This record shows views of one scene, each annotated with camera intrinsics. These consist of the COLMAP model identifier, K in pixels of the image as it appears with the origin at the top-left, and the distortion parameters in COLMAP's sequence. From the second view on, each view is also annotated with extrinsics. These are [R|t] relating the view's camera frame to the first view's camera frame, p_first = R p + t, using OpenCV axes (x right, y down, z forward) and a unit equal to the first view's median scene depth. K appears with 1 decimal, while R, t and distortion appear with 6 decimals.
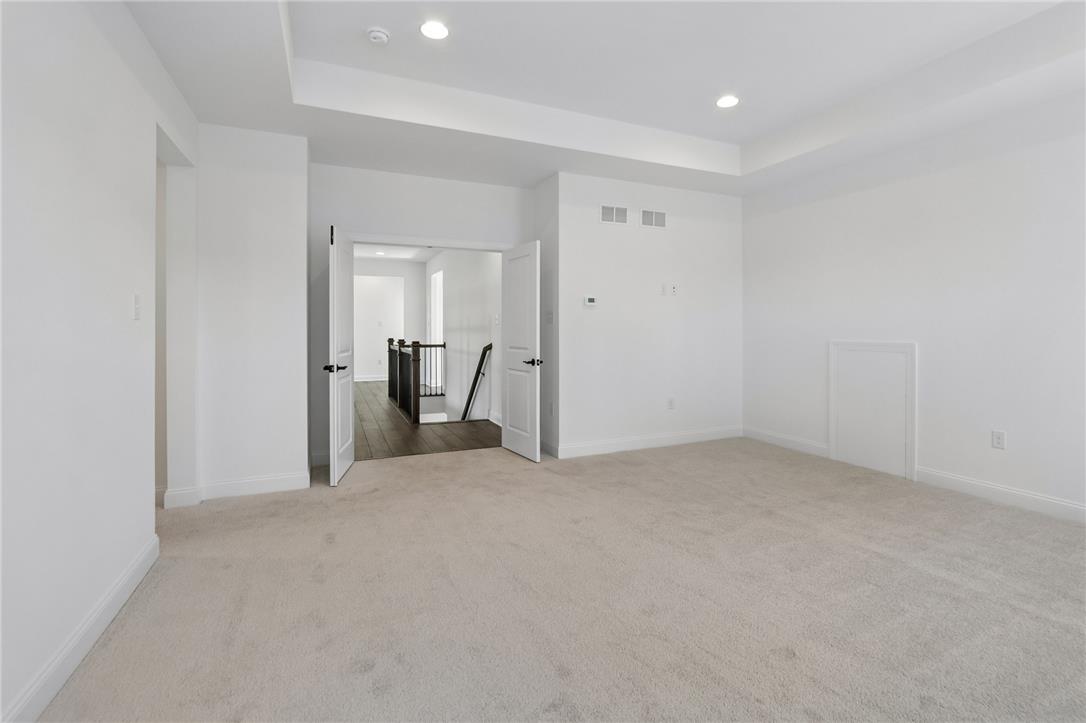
lens RADIAL K [[512.3, 0, 547.6], [0, 512.3, 329.2], [0, 0, 1]] dist [-0.001156, 0.000782]
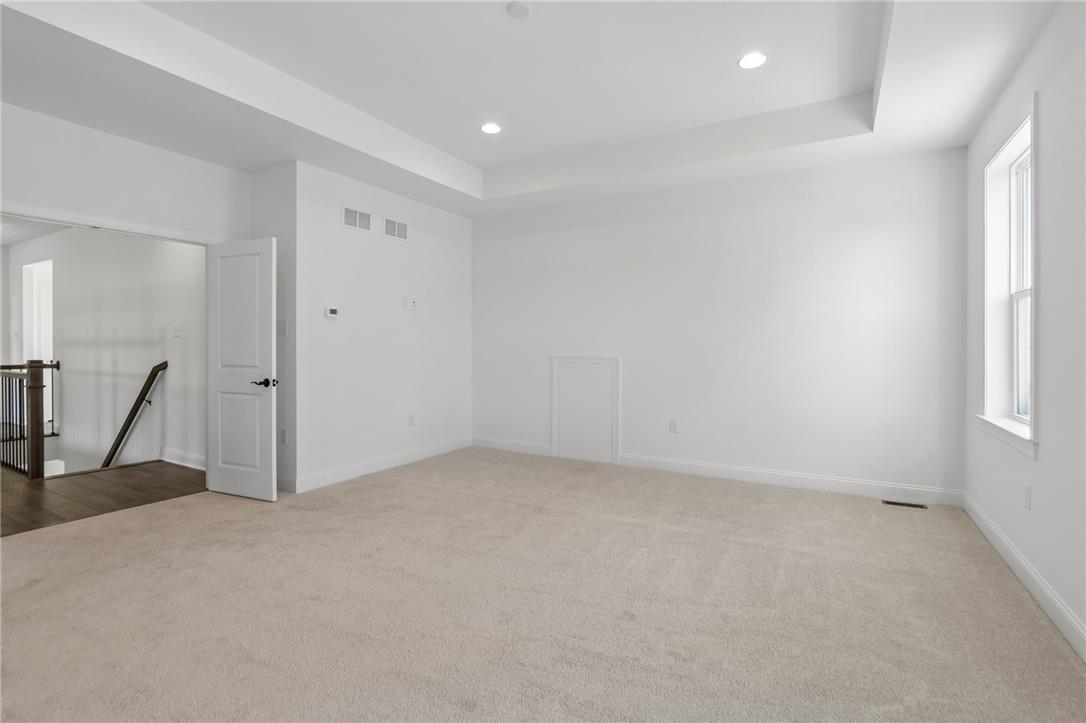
lens RADIAL K [[519.5, 0, 539.2], [0, 519.5, 348.3], [0, 0, 1]] dist [-0.002147, 0.000413]
pose [[0.814559, 0.001934, 0.580077, -0.149034], [-0.005716, 0.999973, 0.004694, 0.001529], [-0.580052, -0.007139, 0.814548, 0.051453]]
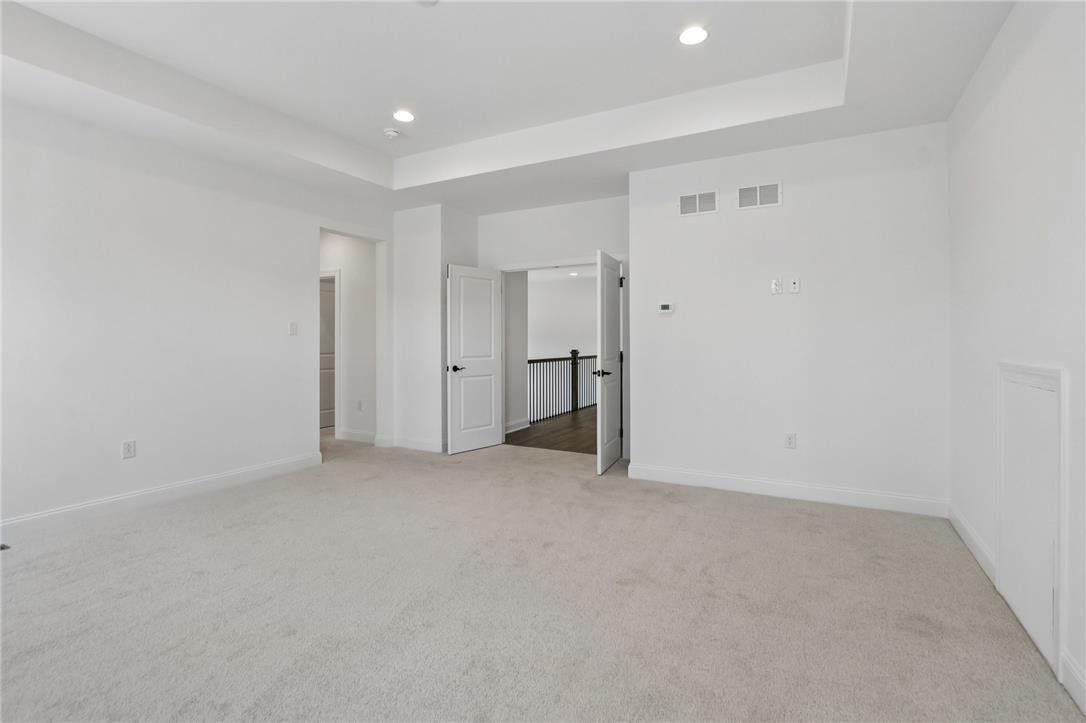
lens RADIAL K [[510.0, 0, 543.7], [0, 510.0, 342.7], [0, 0, 1]] dist [-0.002083, 0.000596]
pose [[0.608730, 0.005841, -0.793356, 0.659617], [-0.001562, 0.999980, 0.006164, -0.000356], [0.793376, -0.002513, 0.608727, 0.300804]]
